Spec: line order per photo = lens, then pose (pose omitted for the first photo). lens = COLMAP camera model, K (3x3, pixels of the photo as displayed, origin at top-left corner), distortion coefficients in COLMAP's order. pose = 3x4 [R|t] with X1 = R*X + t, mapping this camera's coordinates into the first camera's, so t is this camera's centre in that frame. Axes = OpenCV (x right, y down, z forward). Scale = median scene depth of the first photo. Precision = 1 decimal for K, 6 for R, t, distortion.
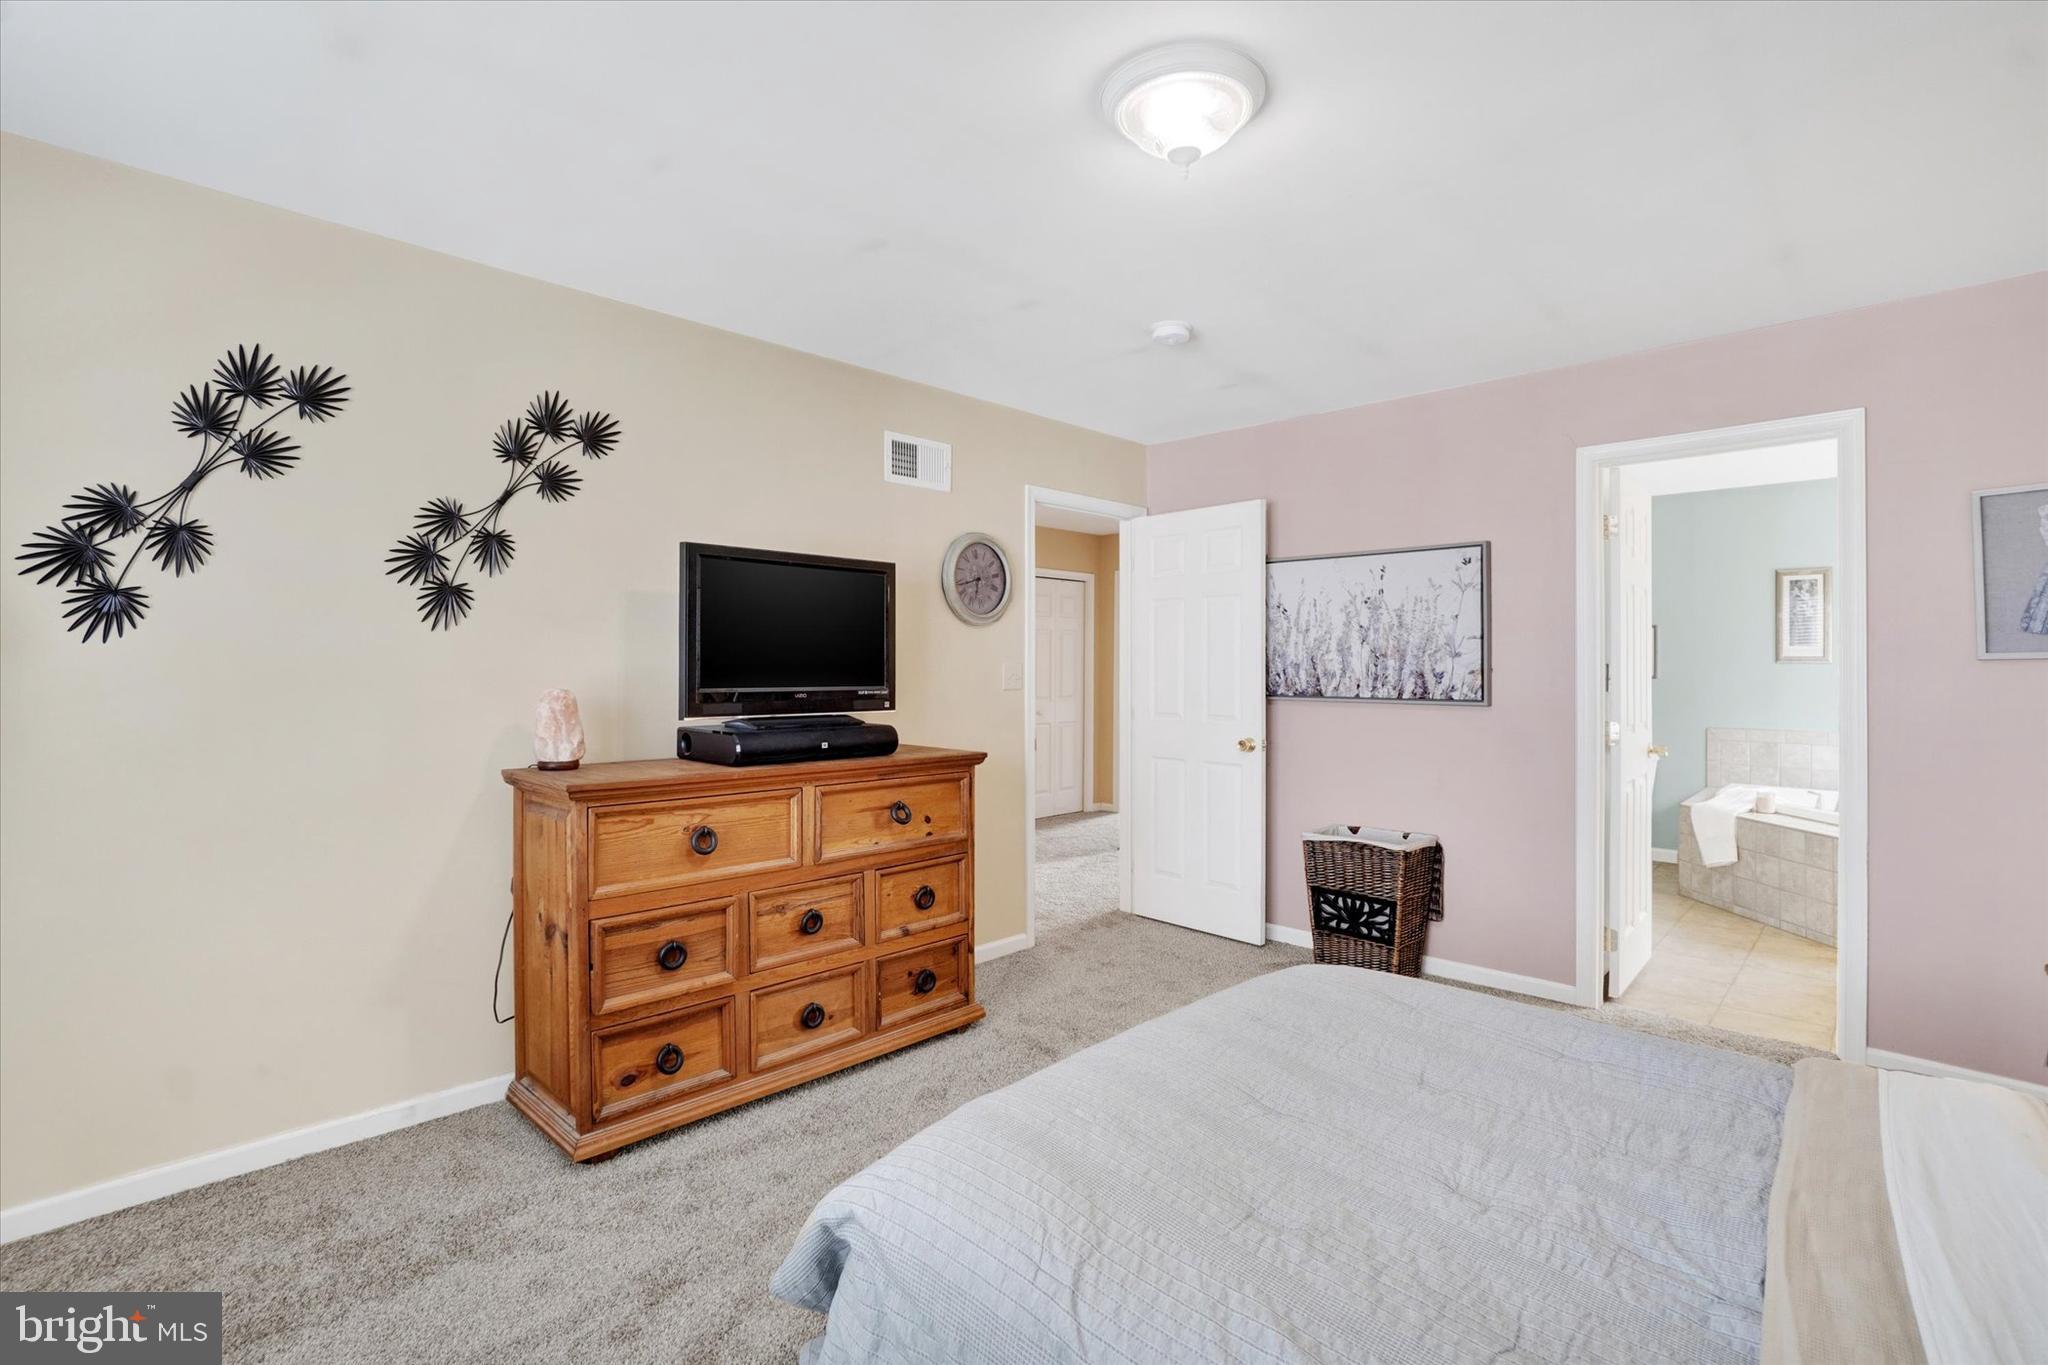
lens RADIAL K [[928.1, 0, 1005.6], [0, 928.1, 682.2], [0, 0, 1]] dist [-0.054652, 0.023288]
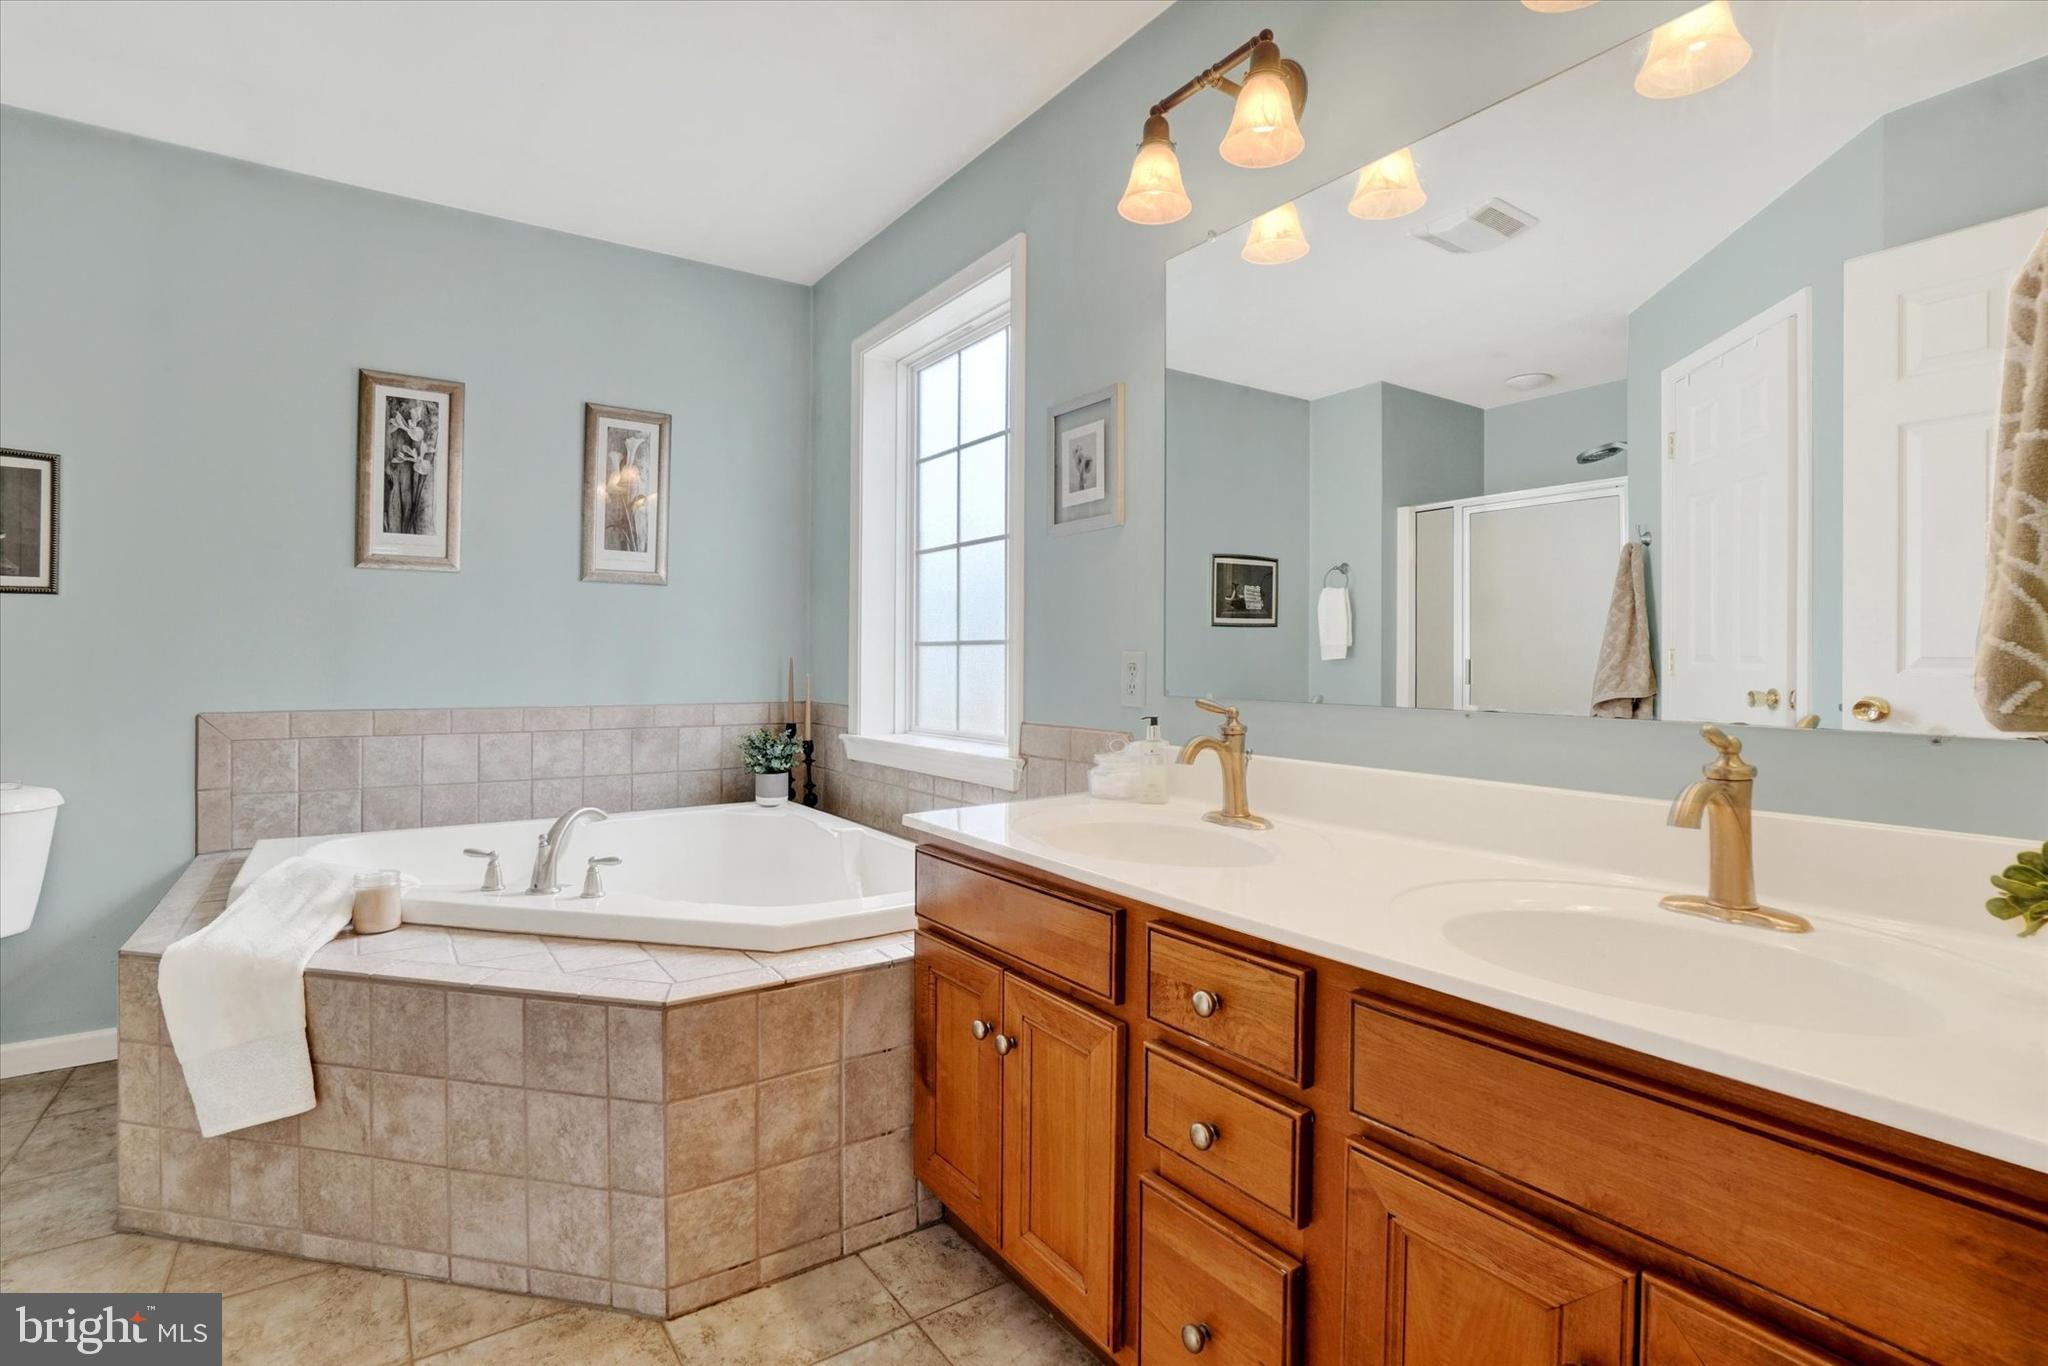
lens RADIAL K [[928.1, 0, 1005.6], [0, 928.1, 682.7], [0, 0, 1]] dist [-0.054652, 0.023288]
pose [[0.163246, -0.000692, 0.986585, 0.492612], [-0.011252, 0.999933, 0.002563, 0.037503], [-0.986521, -0.011520, 0.163227, 0.654165]]
